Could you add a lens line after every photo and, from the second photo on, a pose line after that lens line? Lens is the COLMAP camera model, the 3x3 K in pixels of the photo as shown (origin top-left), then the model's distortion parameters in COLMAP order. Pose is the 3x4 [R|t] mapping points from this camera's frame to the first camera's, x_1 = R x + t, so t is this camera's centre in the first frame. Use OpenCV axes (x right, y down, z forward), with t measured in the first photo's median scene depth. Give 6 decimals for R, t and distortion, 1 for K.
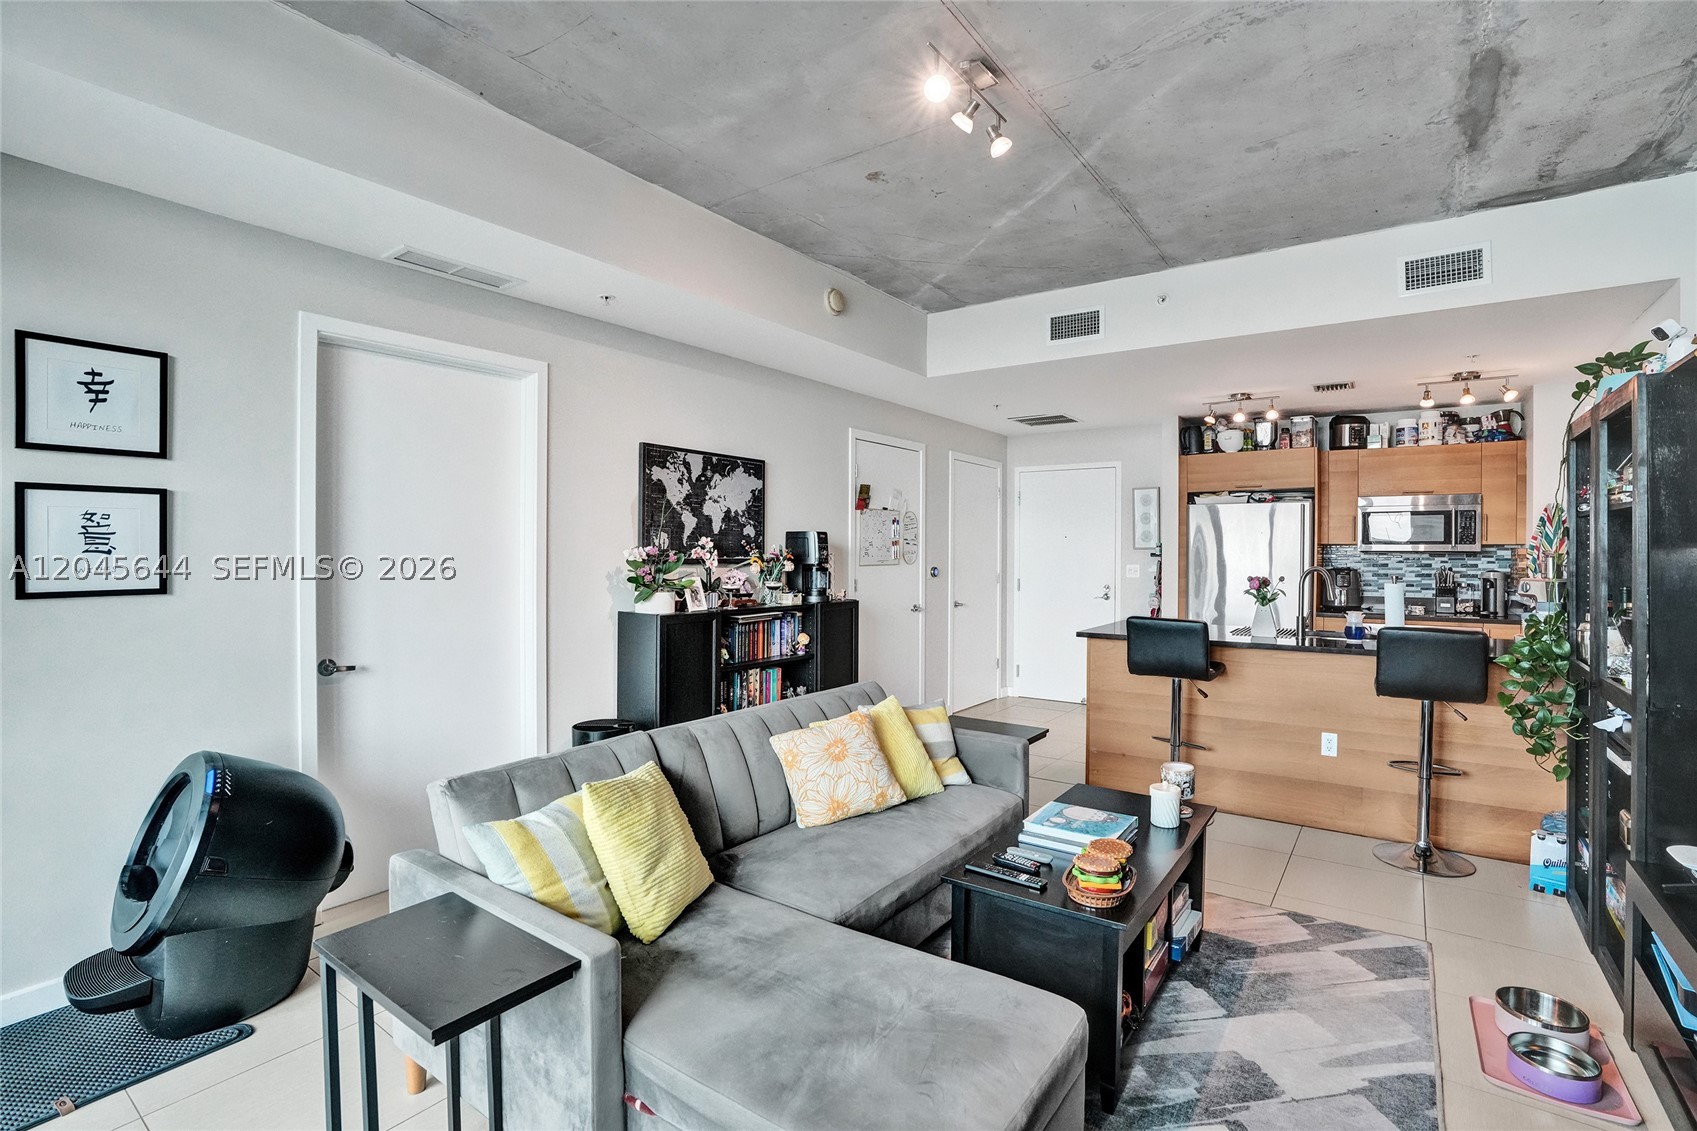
lens RADIAL K [[794.3, 0, 910.1], [0, 794.3, 550.9], [0, 0, 1]] dist [-0.004603, 0.005974]
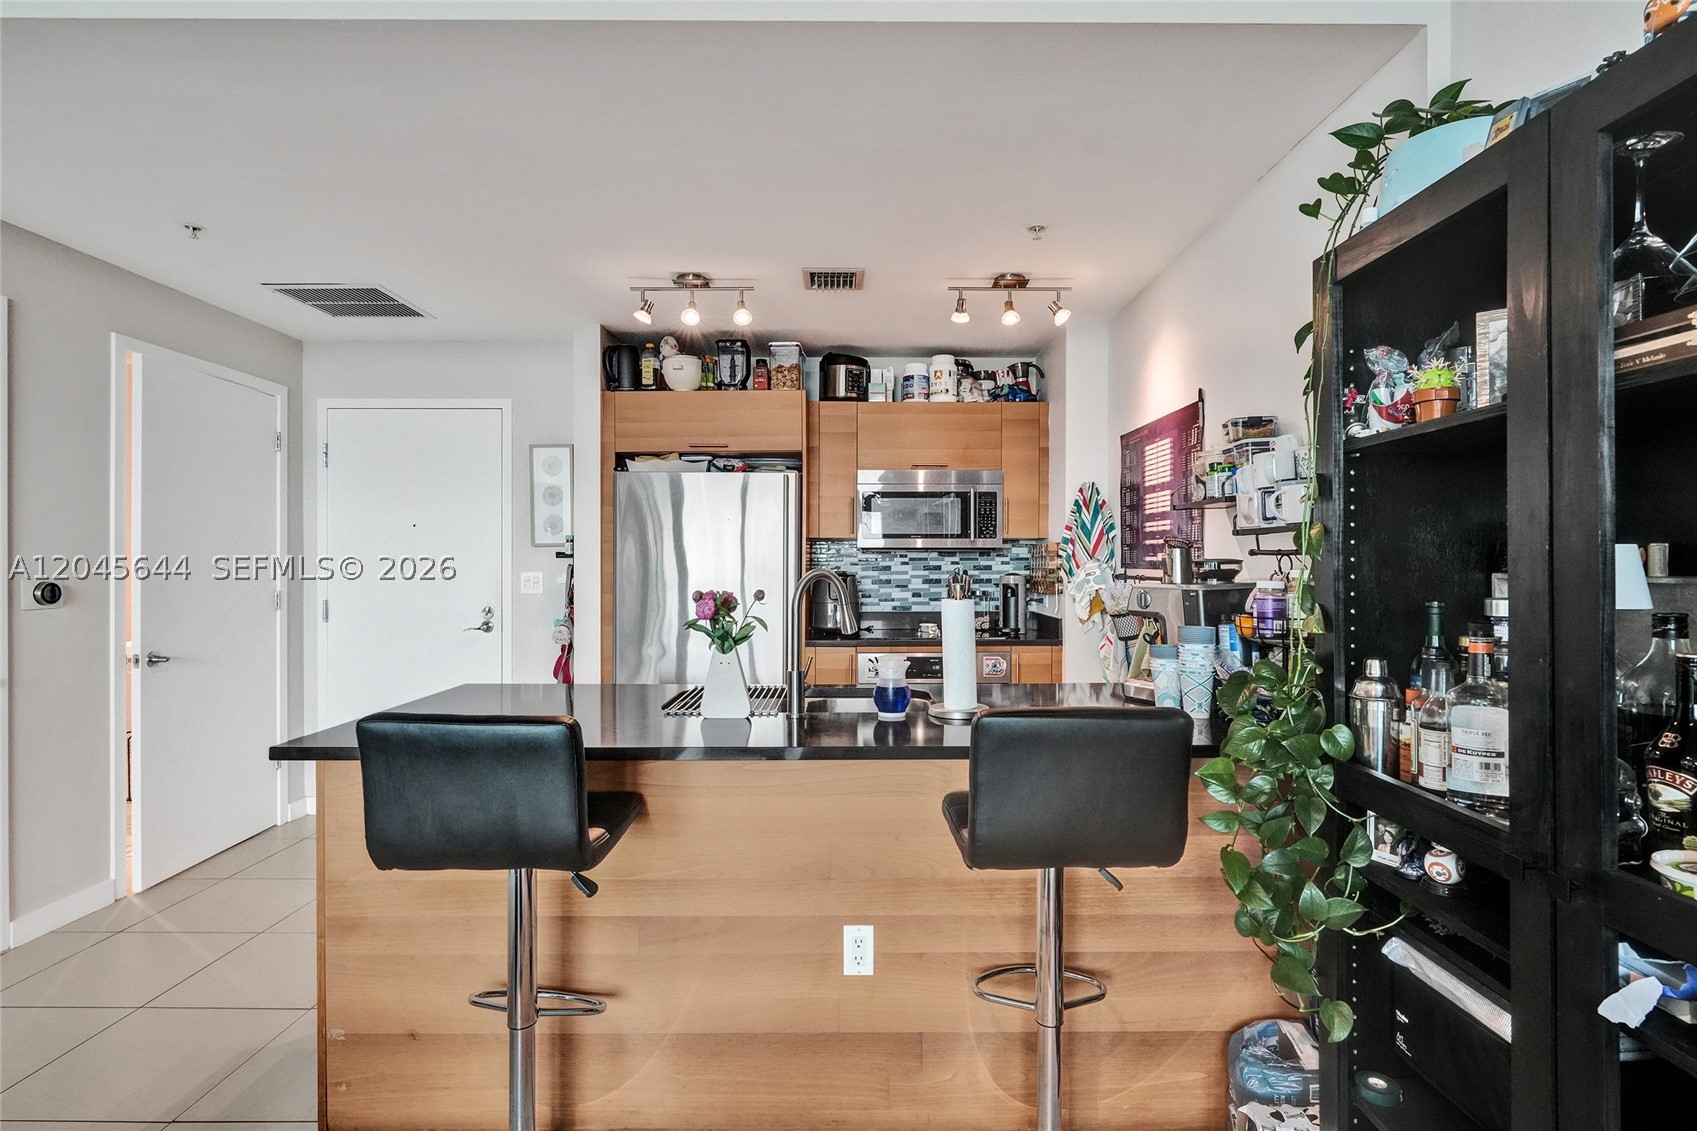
lens RADIAL K [[820.9, 0, 872.5], [0, 820.9, 570.6], [0, 0, 1]] dist [-0.045793, -0.000177]
pose [[0.836009, -0.011008, 0.548605, 0.186453], [0.003959, 0.999894, 0.014030, 0.010292], [-0.548701, -0.009557, 0.835964, 0.403393]]
